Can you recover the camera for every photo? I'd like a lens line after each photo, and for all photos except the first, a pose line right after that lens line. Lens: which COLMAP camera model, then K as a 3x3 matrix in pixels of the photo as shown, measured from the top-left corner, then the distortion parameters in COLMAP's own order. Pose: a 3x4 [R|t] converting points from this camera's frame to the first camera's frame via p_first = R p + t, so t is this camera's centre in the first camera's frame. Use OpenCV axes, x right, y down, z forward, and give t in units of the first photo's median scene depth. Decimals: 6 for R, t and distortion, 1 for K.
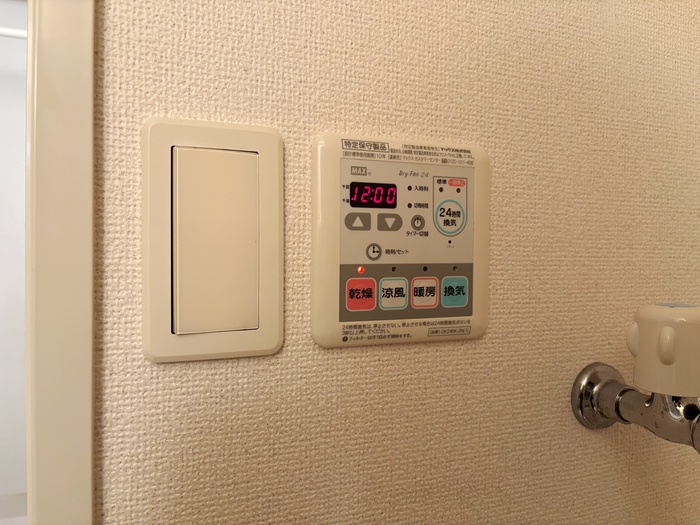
lens RADIAL K [[537.1, 0, 350.0], [0, 537.1, 264.0], [0, 0, 1]] dist [0.008127, -0.000175]
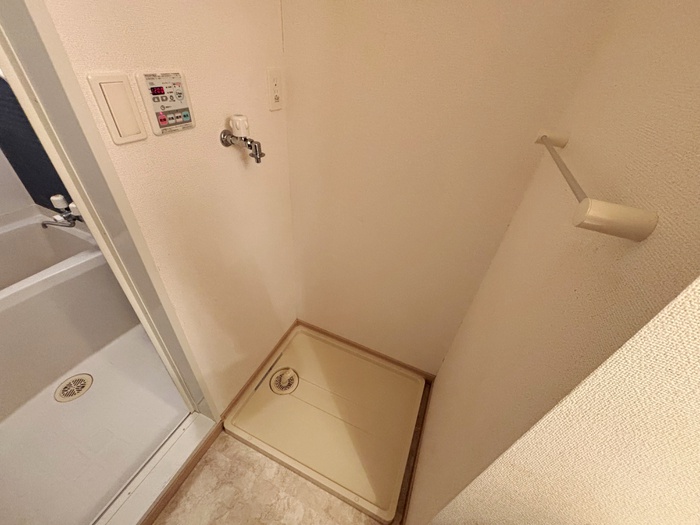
lens RADIAL K [[279.7, 0, 351.4], [0, 279.7, 264.6], [0, 0, 1]] dist [0.003898, 0.000296]
pose [[0.714118, -0.384339, 0.585081, -0.600158], [-0.076920, 0.787657, 0.611294, -0.470496], [-0.695787, -0.481540, 0.532916, -1.578358]]
